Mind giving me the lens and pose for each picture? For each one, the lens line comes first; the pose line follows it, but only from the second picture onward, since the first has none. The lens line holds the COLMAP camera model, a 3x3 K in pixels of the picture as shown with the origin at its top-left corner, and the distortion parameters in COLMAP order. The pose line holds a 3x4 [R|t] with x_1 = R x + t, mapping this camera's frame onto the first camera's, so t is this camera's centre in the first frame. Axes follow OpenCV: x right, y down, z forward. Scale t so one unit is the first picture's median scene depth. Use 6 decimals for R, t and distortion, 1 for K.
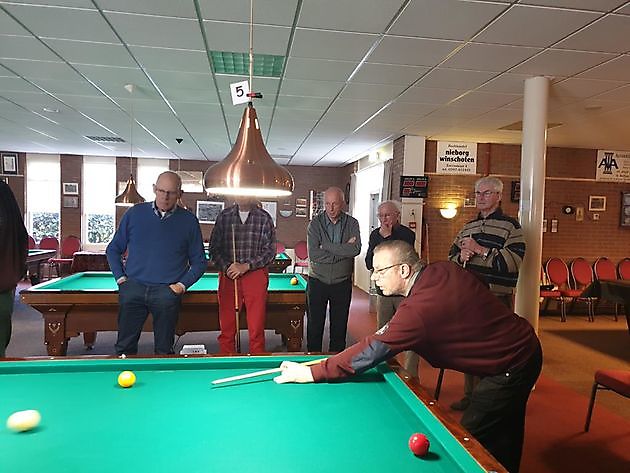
lens RADIAL K [[491.7, 0, 315.0], [0, 491.7, 236.5], [0, 0, 1]] dist [0.041695, -0.009991]
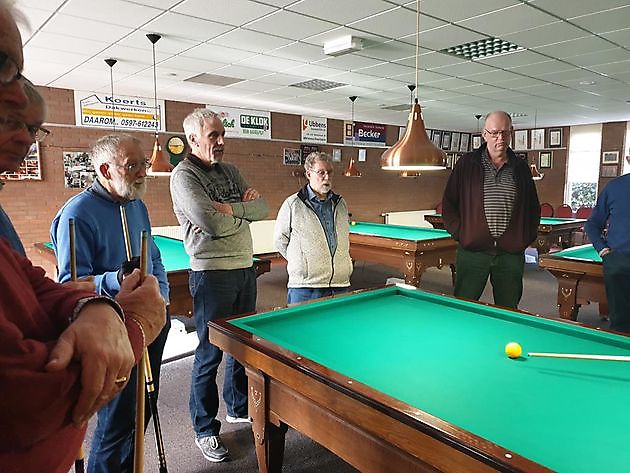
lens RADIAL K [[487.8, 0, 315.0], [0, 487.8, 236.5], [0, 0, 1]] dist [0.000819, -0.003867]
pose [[0.524770, 0.074338, -0.847992, 0.162827], [-0.022001, 0.997031, 0.073788, 0.000601], [0.850960, -0.020065, 0.524848, 0.012777]]
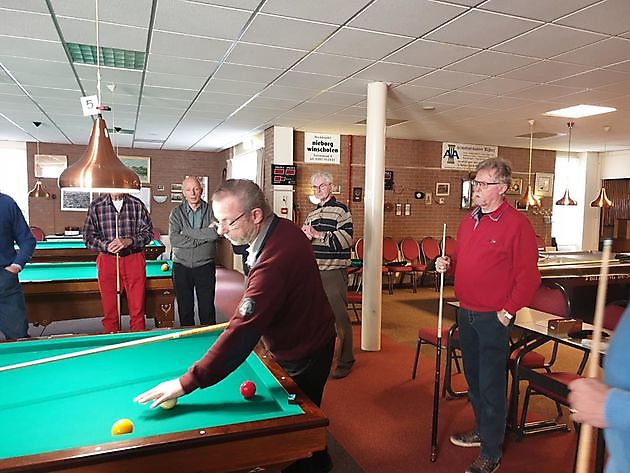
lens RADIAL K [[491.7, 0, 315.0], [0, 491.7, 236.5], [0, 0, 1]] dist [0.041695, -0.009991]
pose [[0.972883, -0.026969, 0.229720, 0.016439], [0.019592, 0.999218, 0.034338, -0.002367], [-0.230466, -0.028906, 0.972651, -0.051132]]
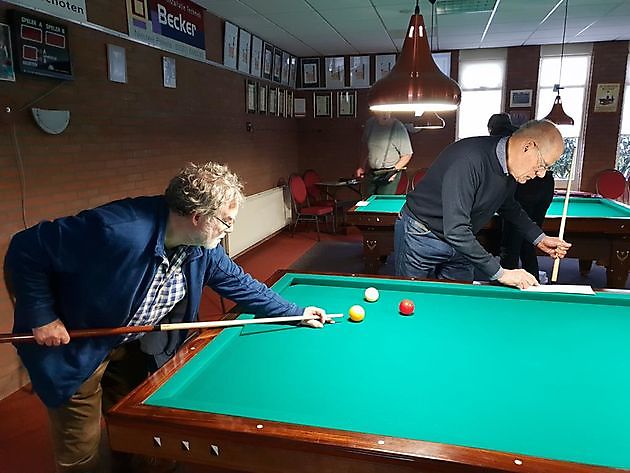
lens RADIAL K [[491.7, 0, 315.0], [0, 491.7, 236.5], [0, 0, 1]] dist [0.041695, -0.009991]
pose [[0.925894, 0.058879, -0.373167, -3.057708], [0.007175, 0.984861, 0.173195, -0.194438], [0.377715, -0.163037, 0.911455, 1.580505]]
